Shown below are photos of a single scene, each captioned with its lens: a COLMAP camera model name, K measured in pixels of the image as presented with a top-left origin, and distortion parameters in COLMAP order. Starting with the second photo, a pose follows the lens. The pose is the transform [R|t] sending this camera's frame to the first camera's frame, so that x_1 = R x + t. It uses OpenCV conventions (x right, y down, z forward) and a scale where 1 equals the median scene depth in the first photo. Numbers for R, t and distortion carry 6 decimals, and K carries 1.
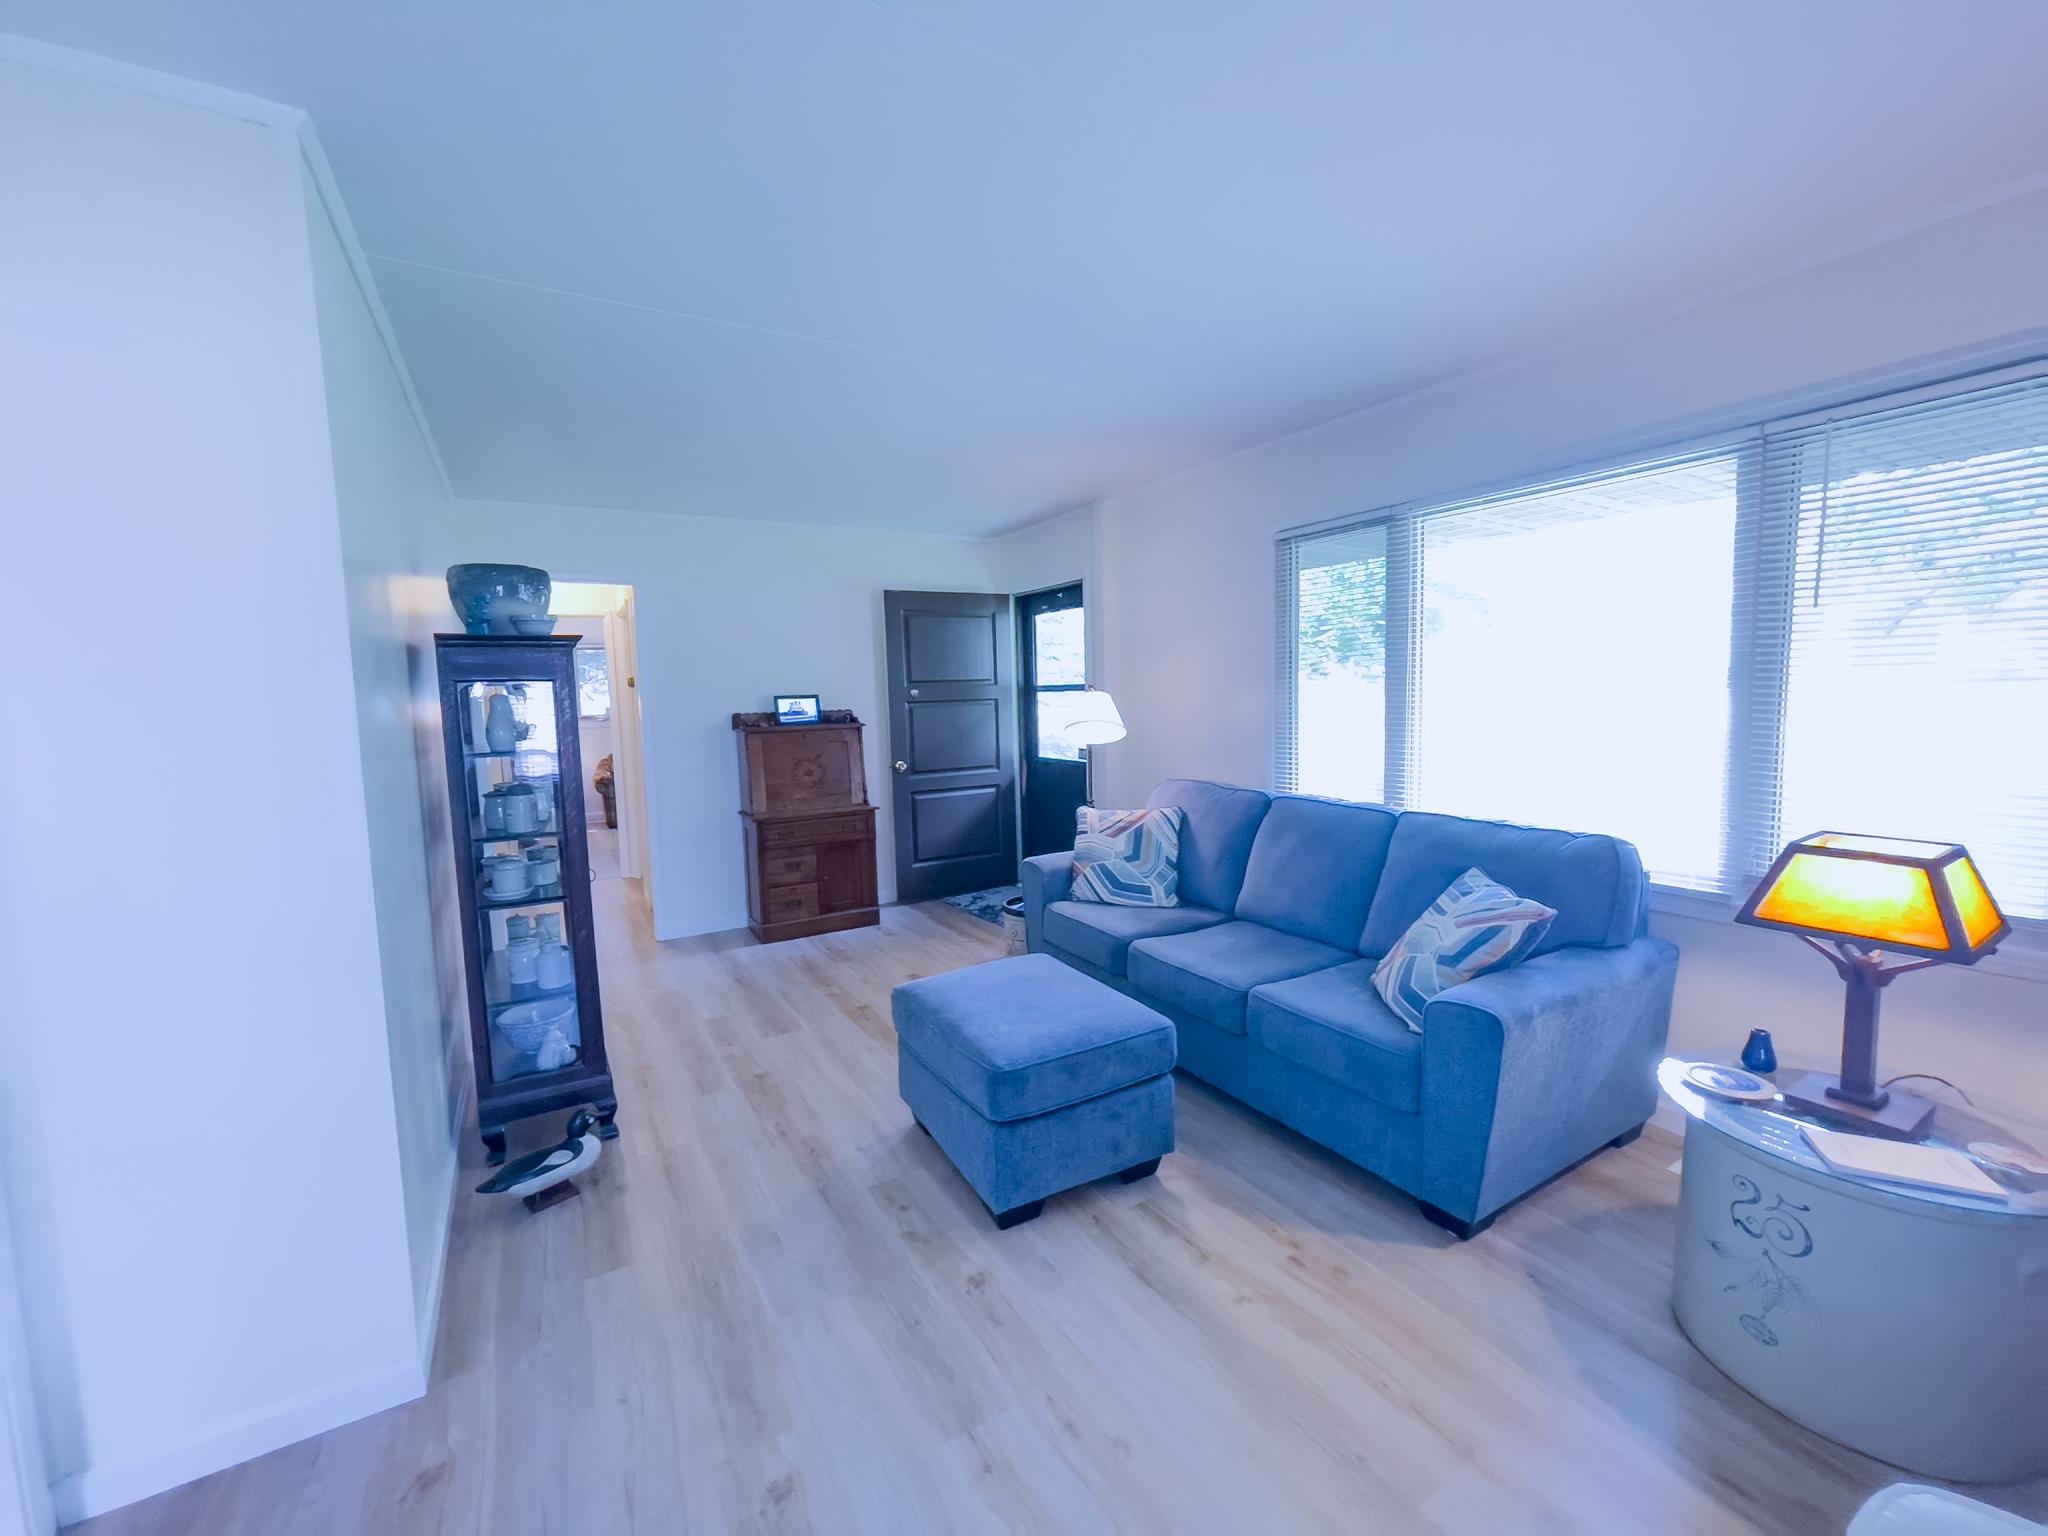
lens RADIAL K [[832.4, 0, 1017.4], [0, 832.4, 769.3], [0, 0, 1]] dist [-0.010502, 0.003663]
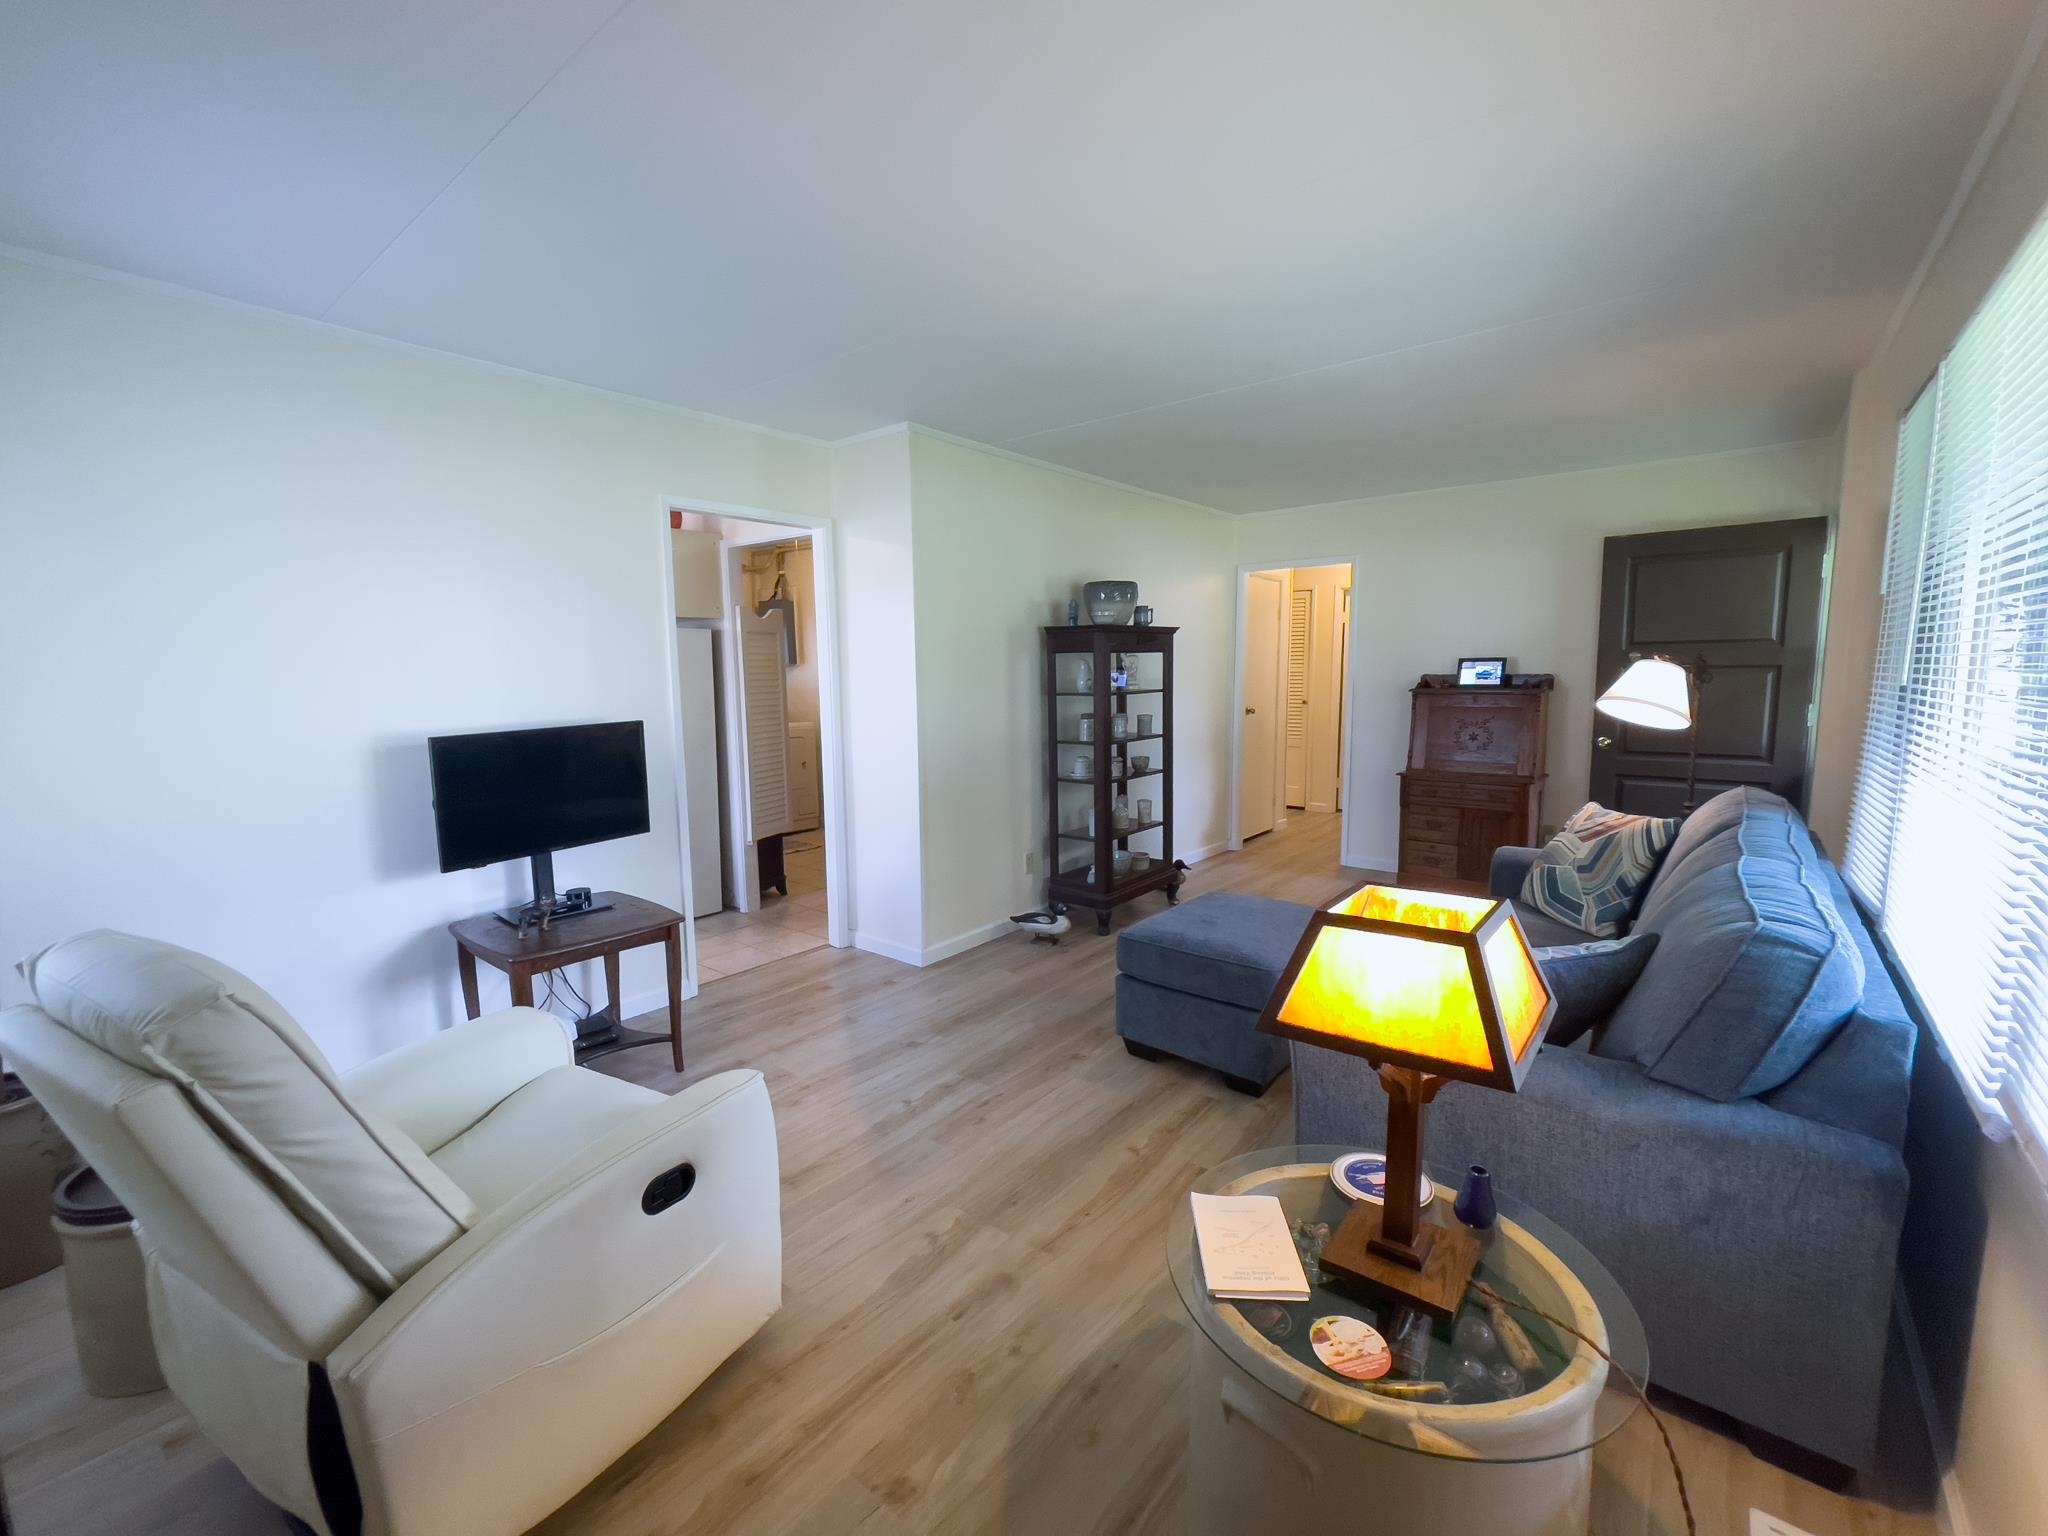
lens RADIAL K [[845.3, 0, 1013.3], [0, 845.3, 767.5], [0, 0, 1]] dist [-0.000750, -0.000091]
pose [[0.346957, 0.133580, -0.928320, 0.696023], [-0.083982, 0.990254, 0.111104, -0.036300], [0.934113, 0.039414, 0.354794, 0.178048]]
